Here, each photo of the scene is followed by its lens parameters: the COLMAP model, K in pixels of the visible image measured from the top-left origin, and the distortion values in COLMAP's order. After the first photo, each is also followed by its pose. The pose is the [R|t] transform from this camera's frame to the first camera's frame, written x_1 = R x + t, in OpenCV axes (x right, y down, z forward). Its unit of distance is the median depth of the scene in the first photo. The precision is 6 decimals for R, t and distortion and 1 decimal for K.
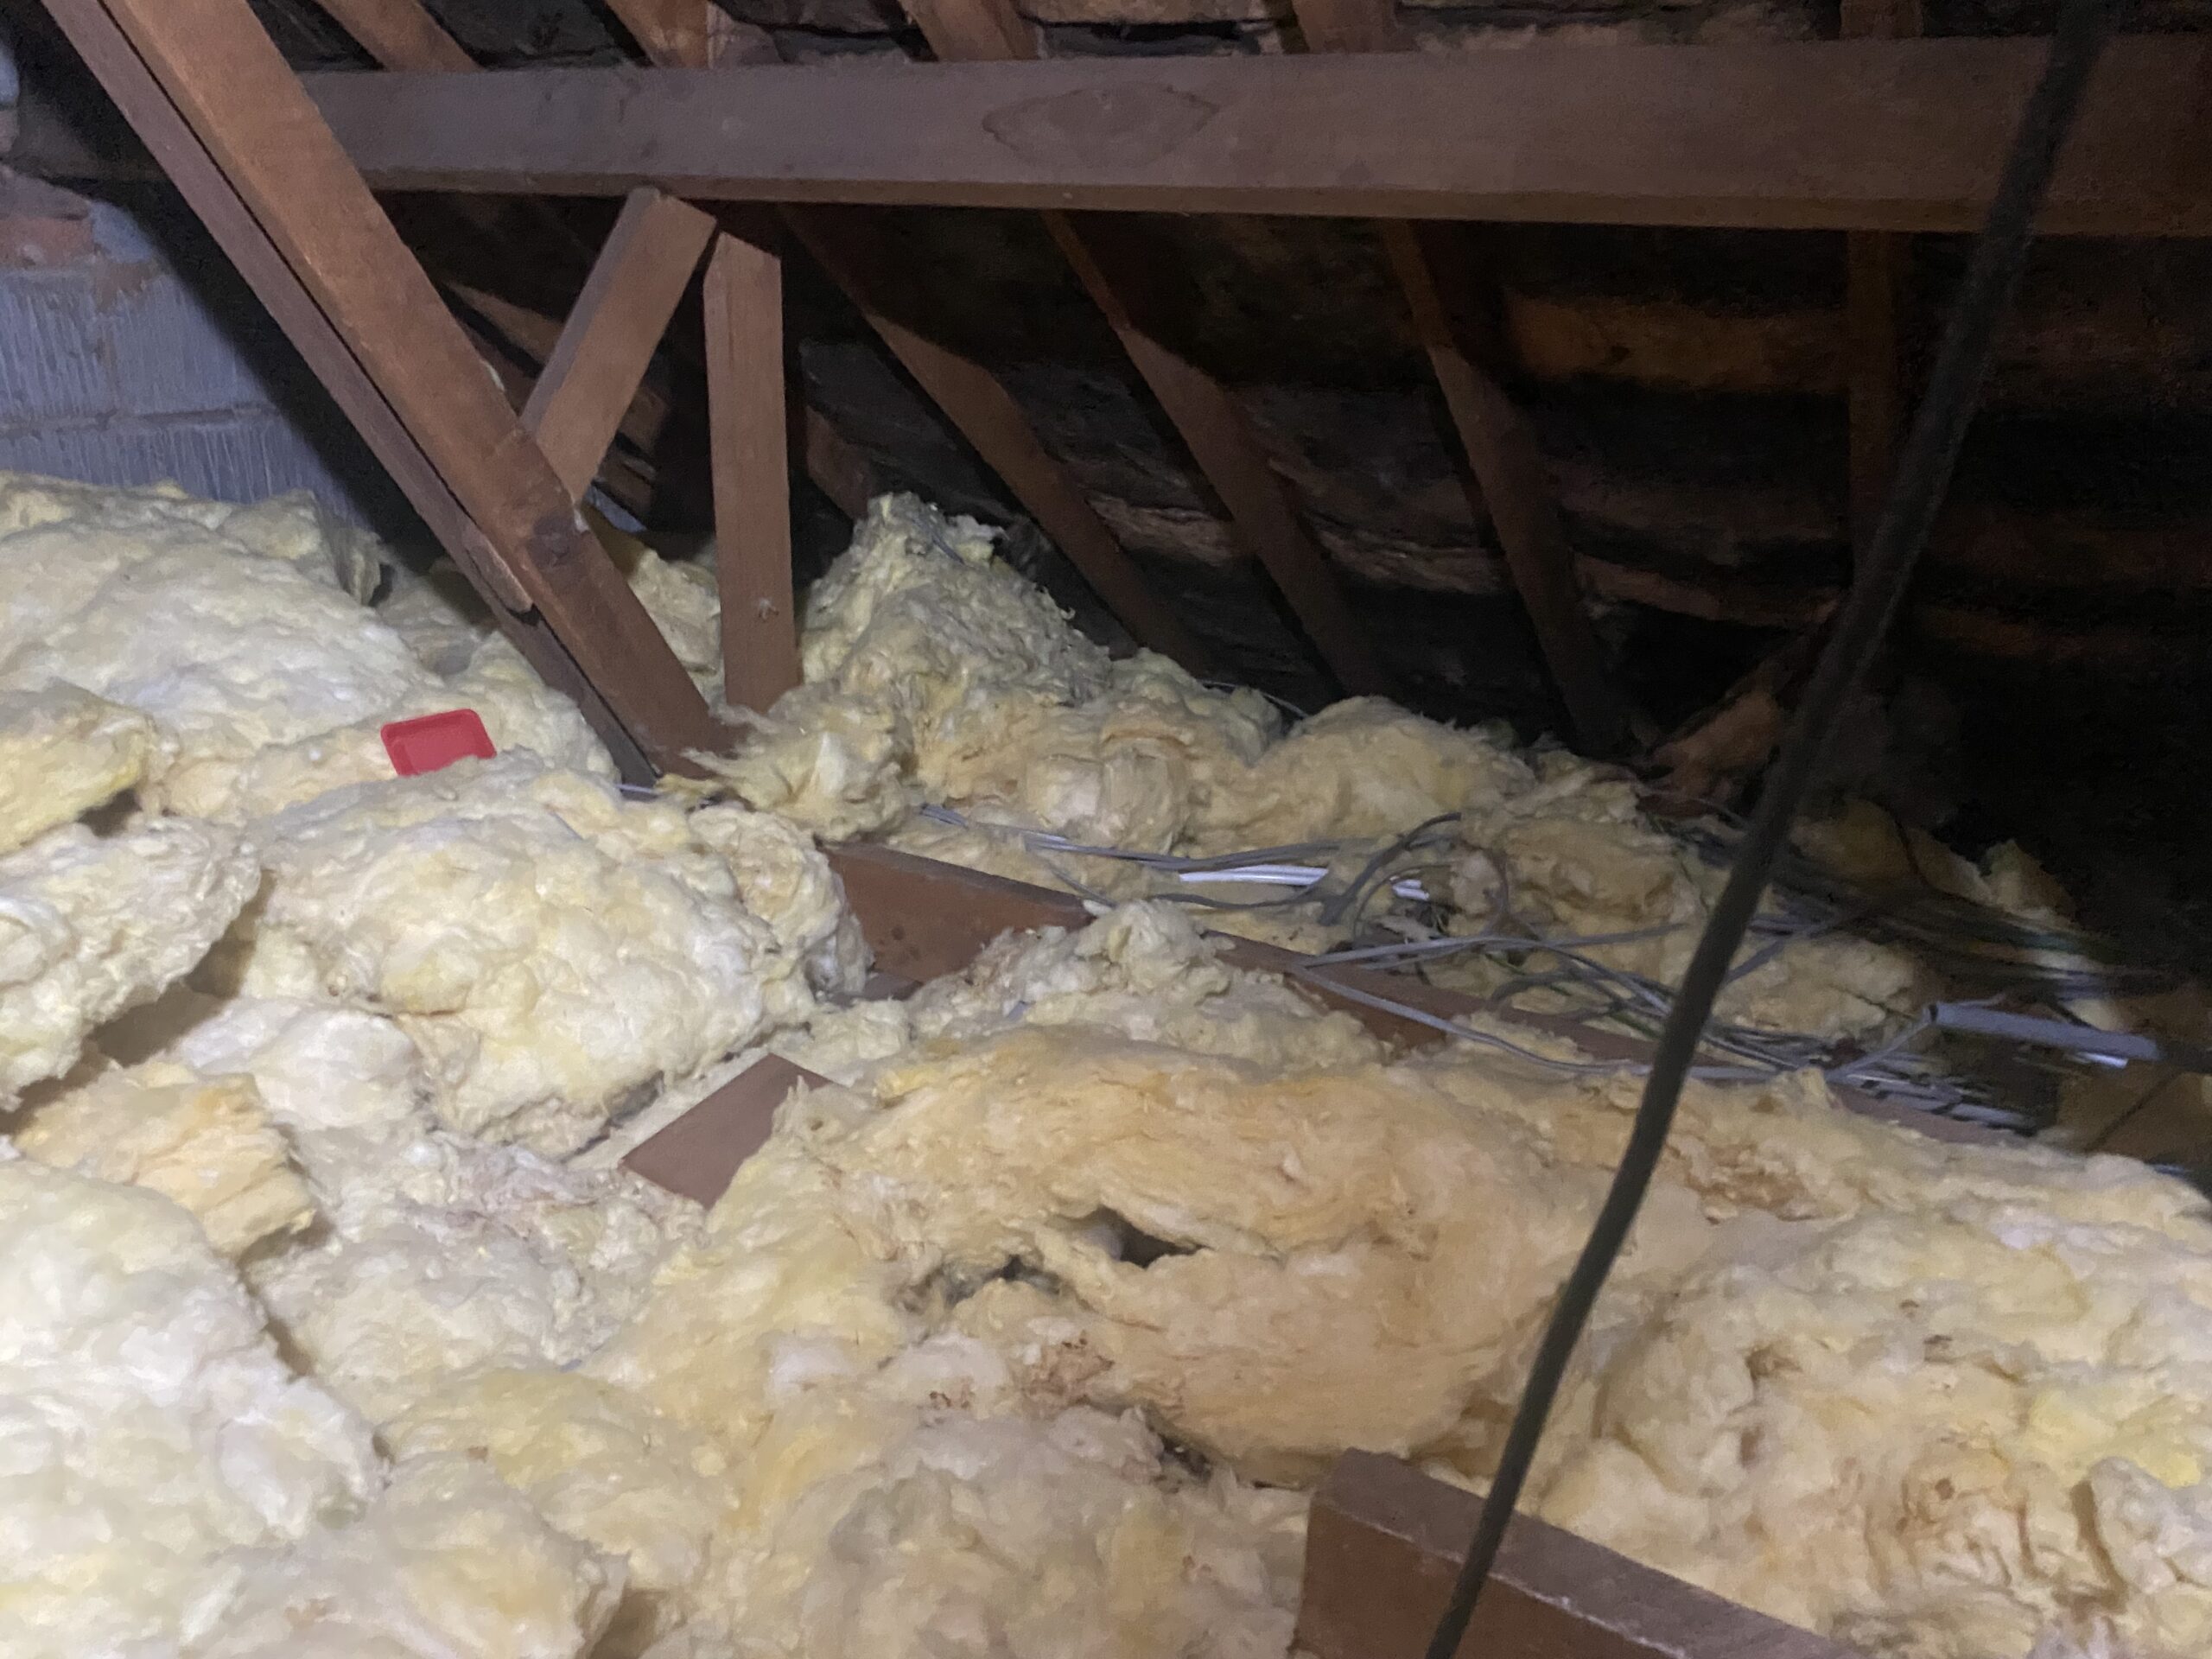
lens RADIAL K [[1683.7, 0, 1106.0], [0, 1683.7, 829.5], [0, 0, 1]] dist [0.007217, -0.005069]
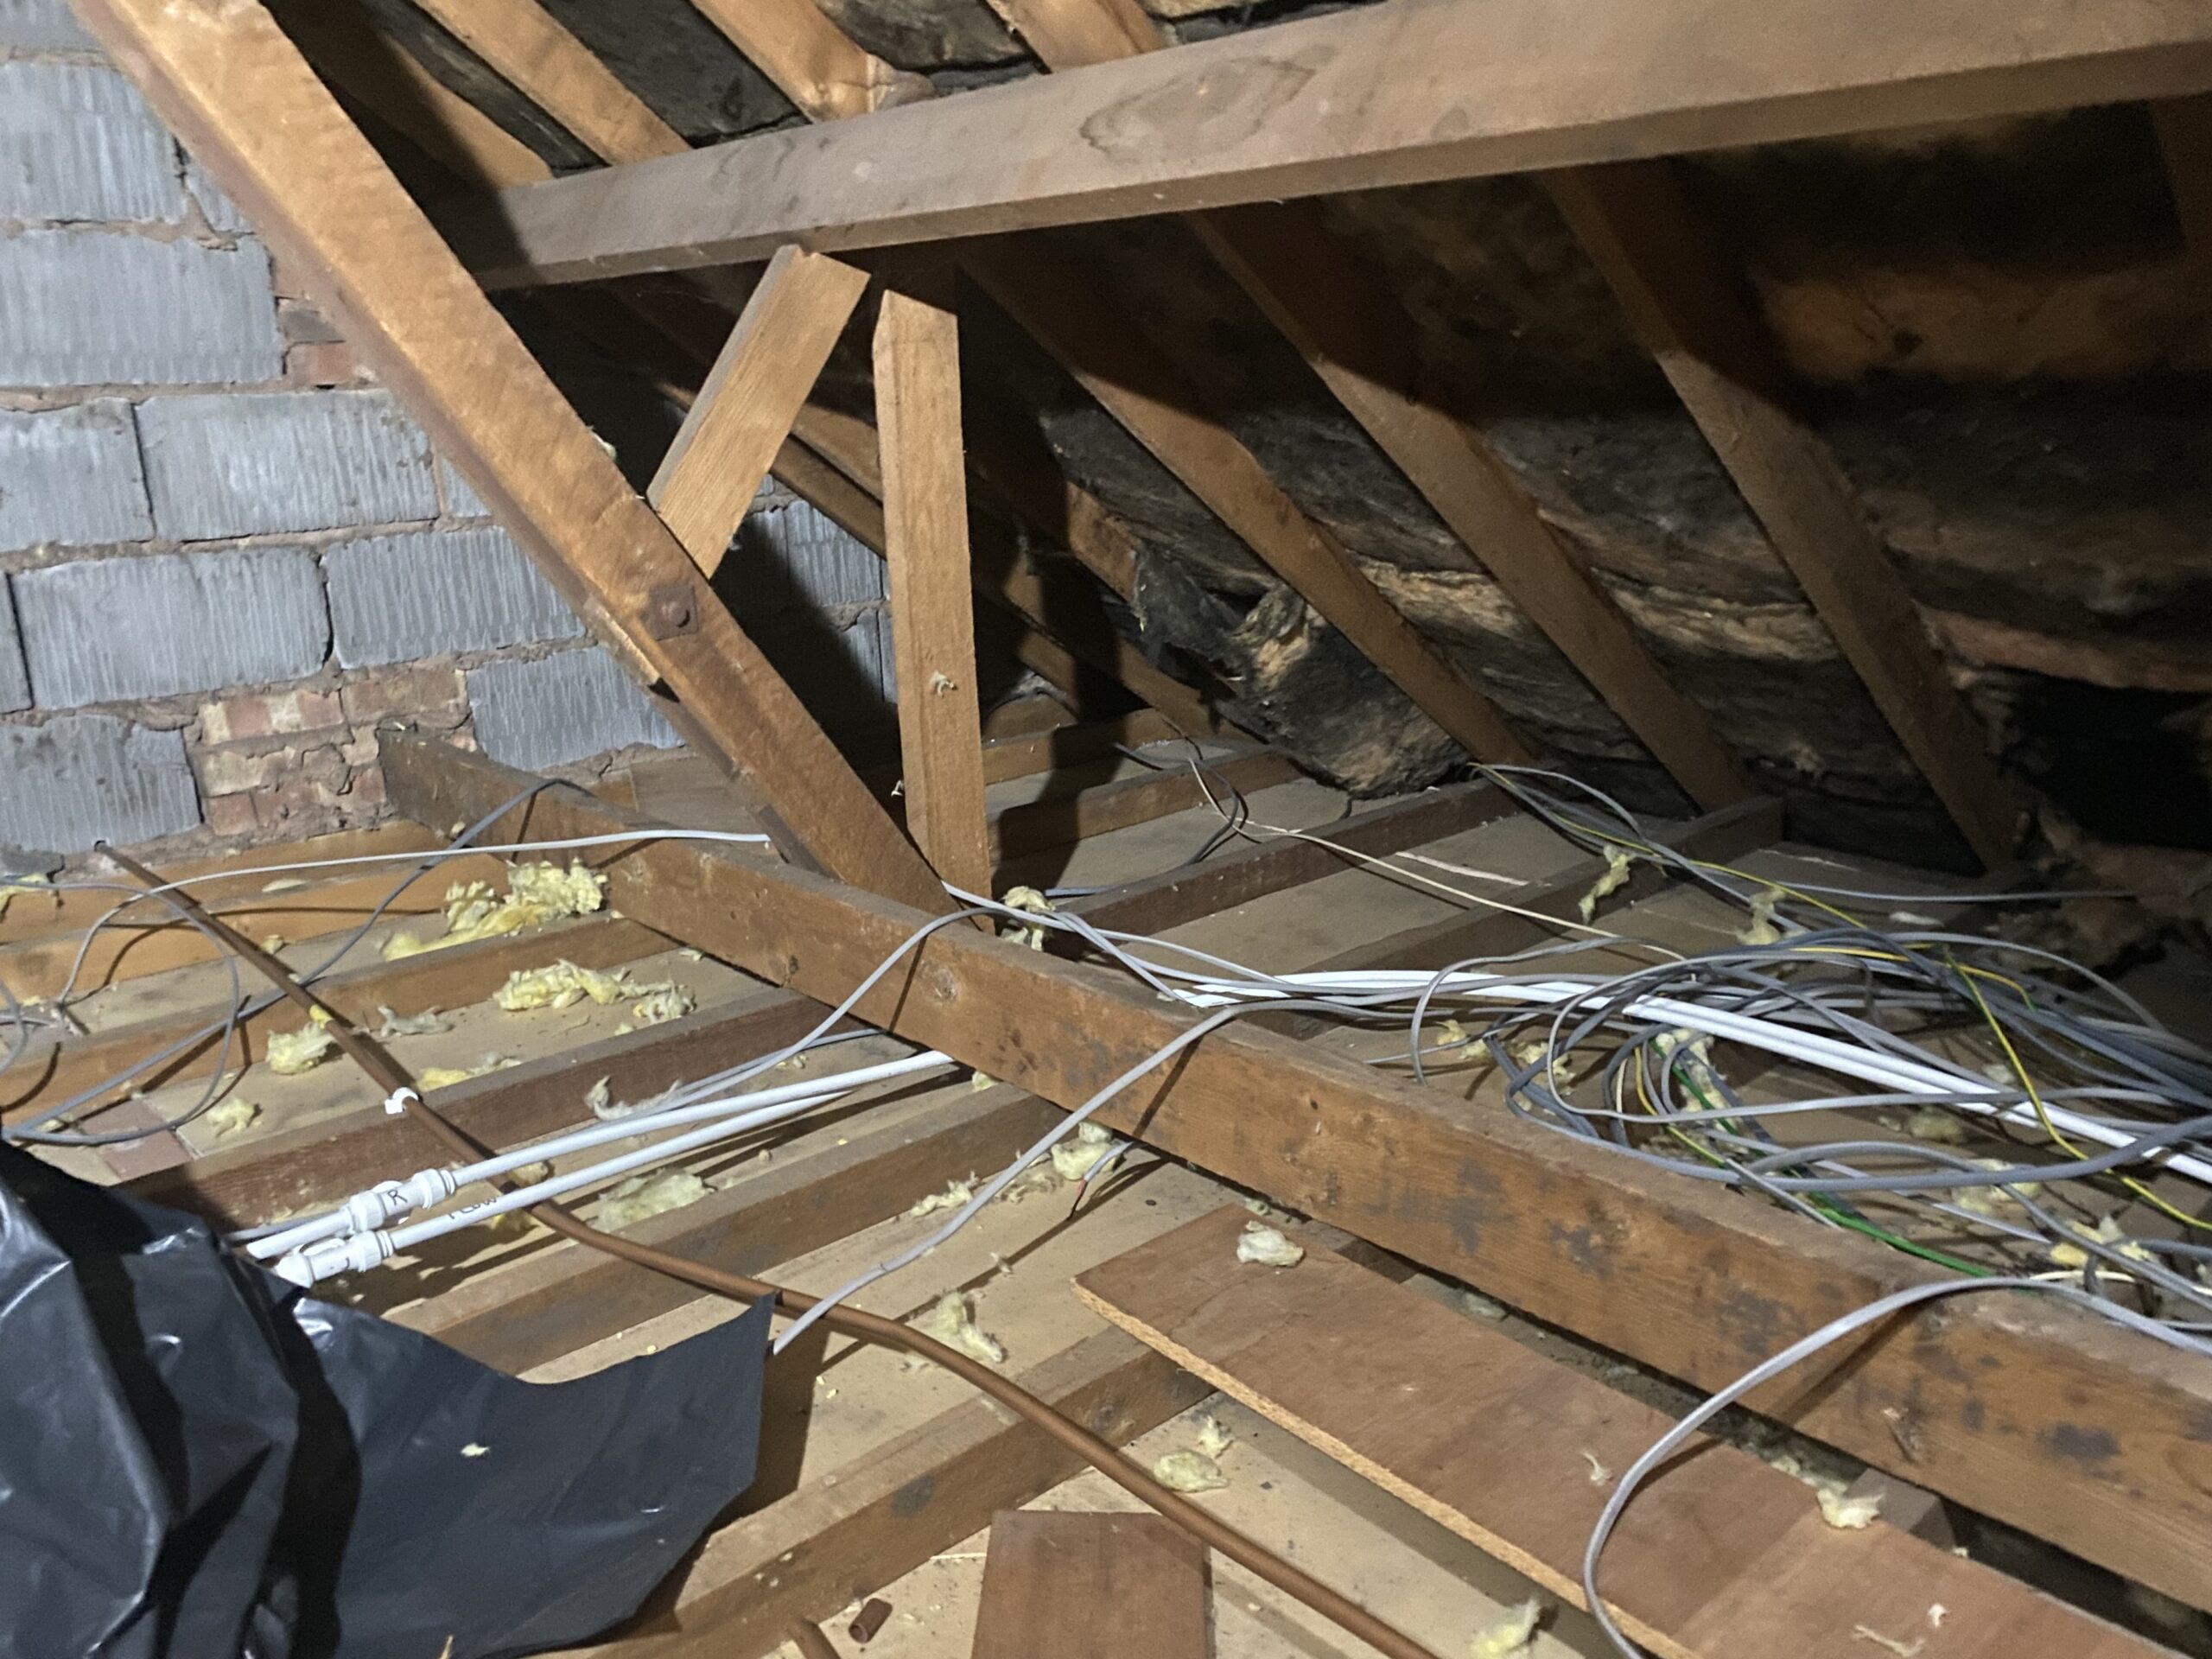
lens RADIAL K [[1667.3, 0, 1114.4], [0, 1667.3, 825.2], [0, 0, 1]] dist [-0.007421, 0.012460]
pose [[0.957380, 0.009496, -0.288676, 0.151412], [-0.027719, 0.997867, -0.059103, -0.000261], [0.287499, 0.064586, 0.955601, 0.140335]]
